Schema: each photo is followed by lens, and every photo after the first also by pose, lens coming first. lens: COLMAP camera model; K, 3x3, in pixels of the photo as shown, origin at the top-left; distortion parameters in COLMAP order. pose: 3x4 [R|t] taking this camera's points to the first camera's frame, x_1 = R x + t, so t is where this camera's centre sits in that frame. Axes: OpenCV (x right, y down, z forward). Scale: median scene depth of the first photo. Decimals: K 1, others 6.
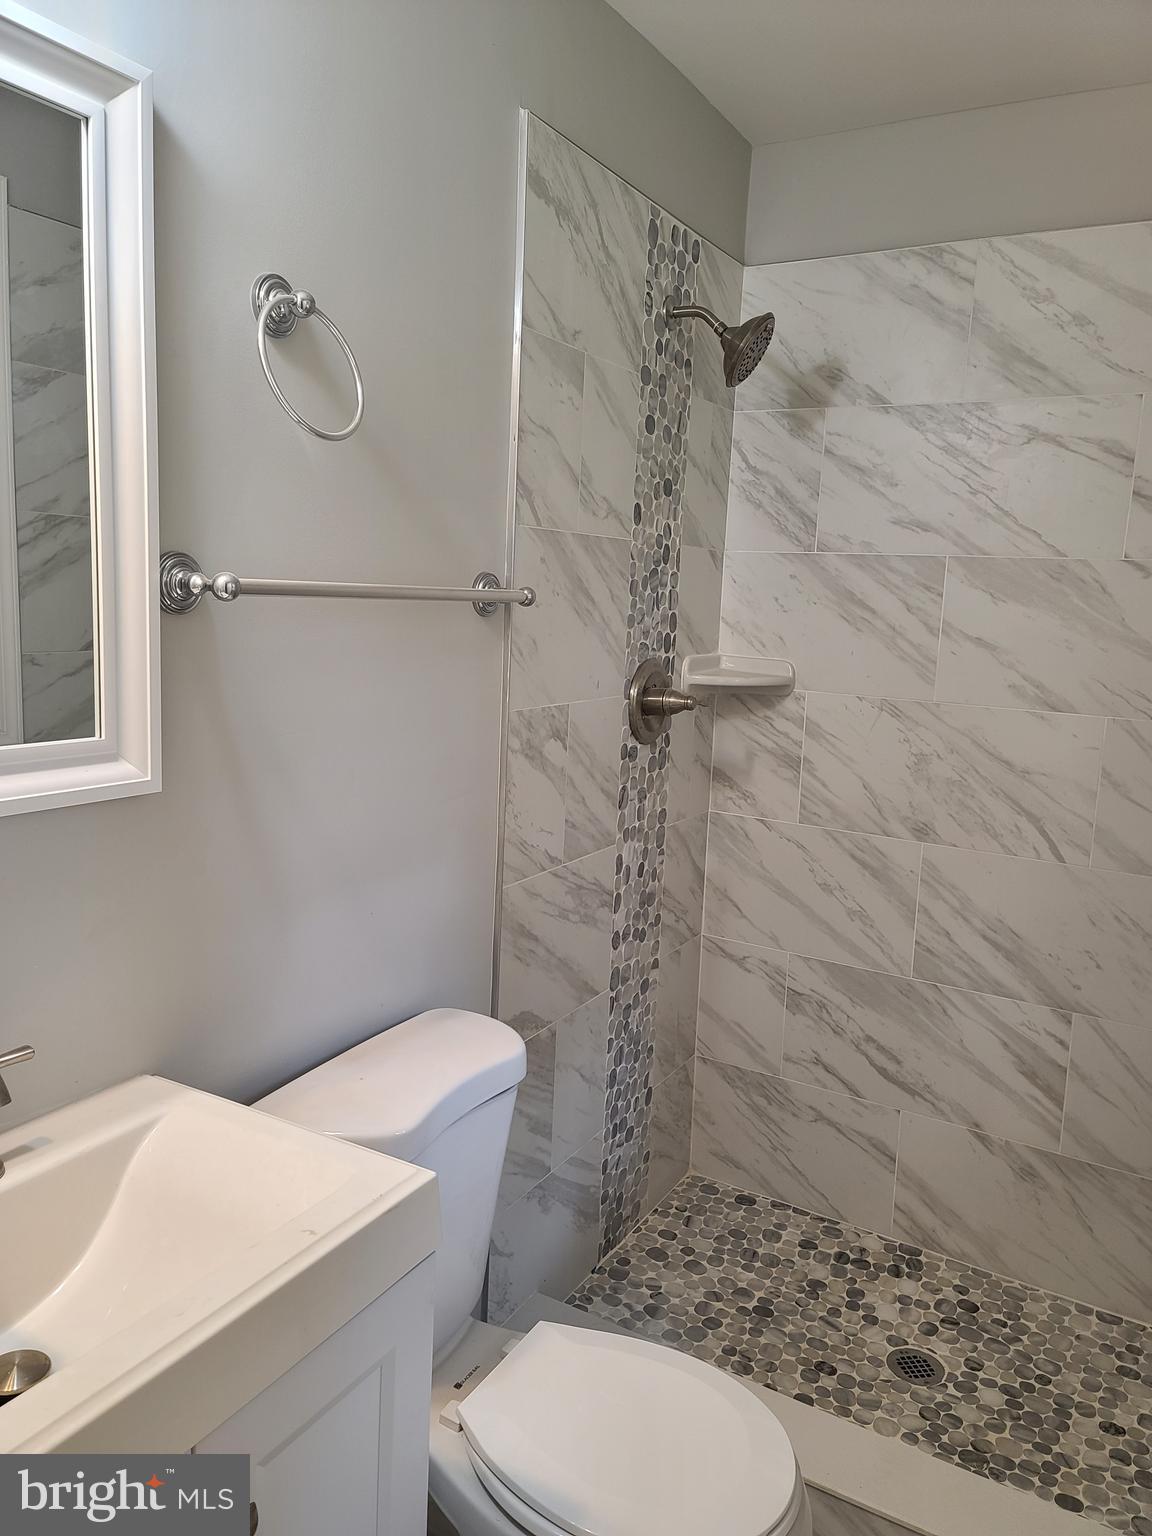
lens RADIAL K [[1128.8, 0, 568.1], [0, 1128.8, 754.0], [0, 0, 1]] dist [0.074804, -0.056720]
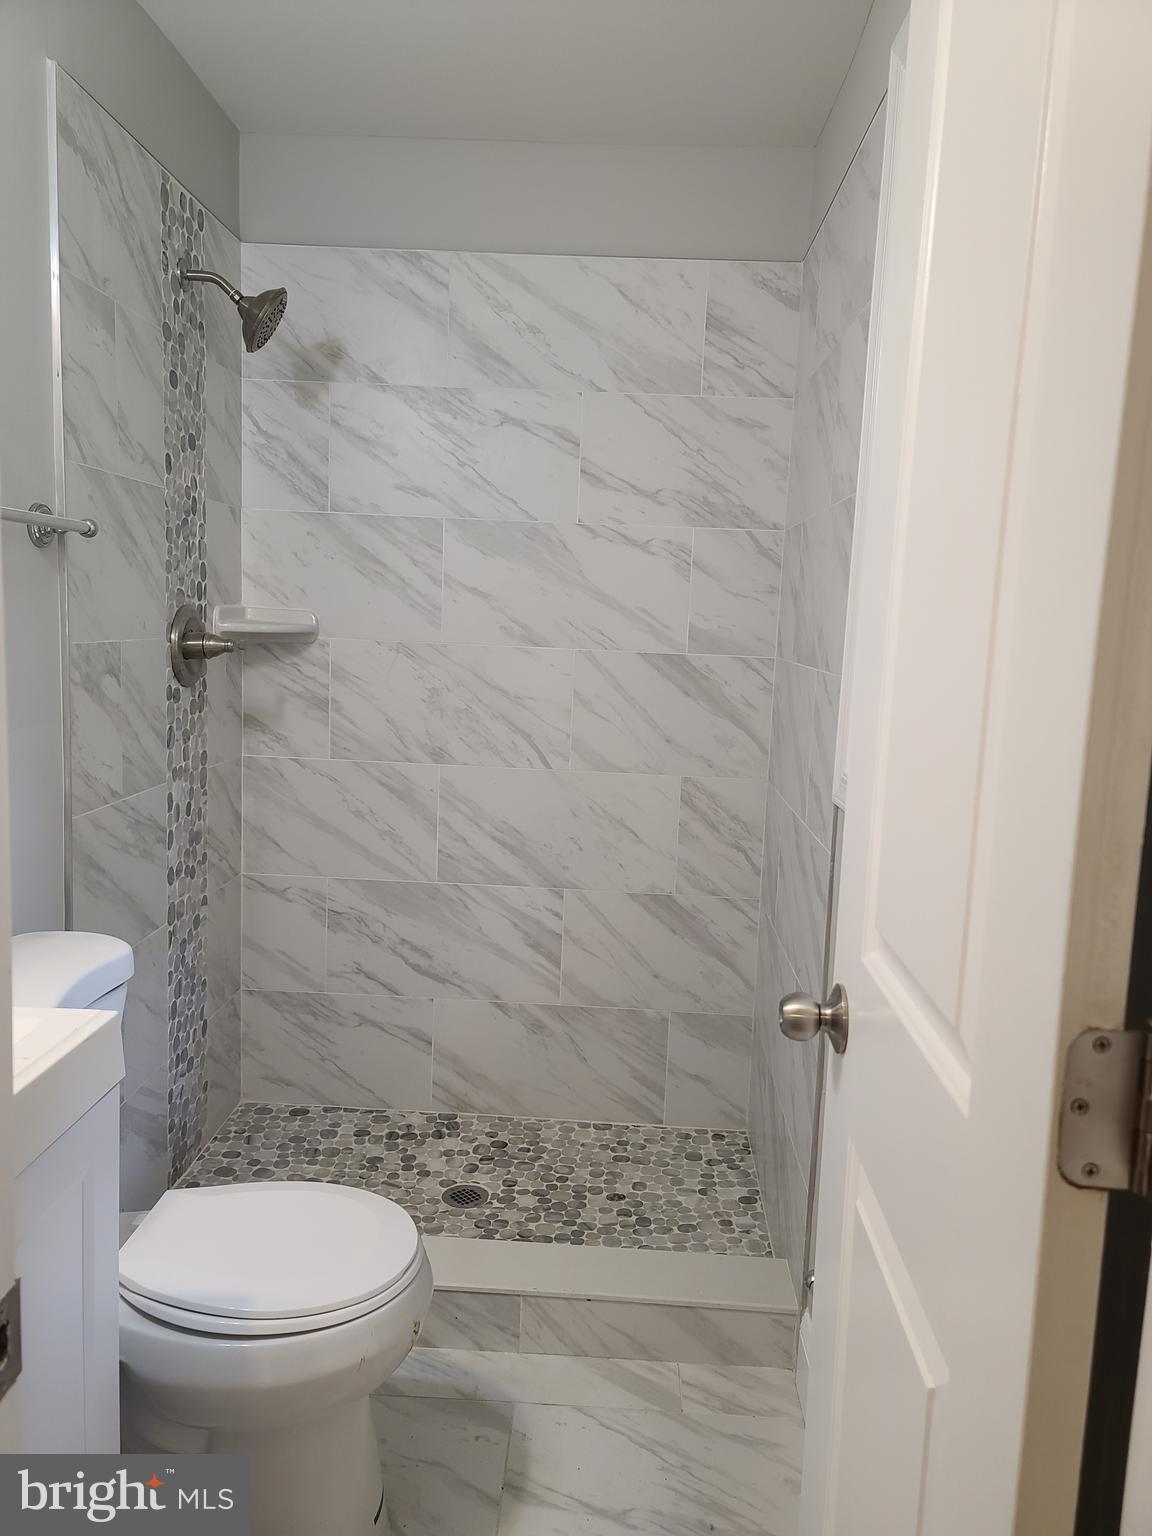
lens RADIAL K [[1128.8, 0, 565.9], [0, 1128.8, 739.0], [0, 0, 1]] dist [0.074804, -0.056720]
pose [[0.889249, -0.058661, 0.453647, -0.100929], [0.062784, 0.998009, 0.005982, 0.055835], [-0.453095, 0.023162, 0.891161, -0.093365]]
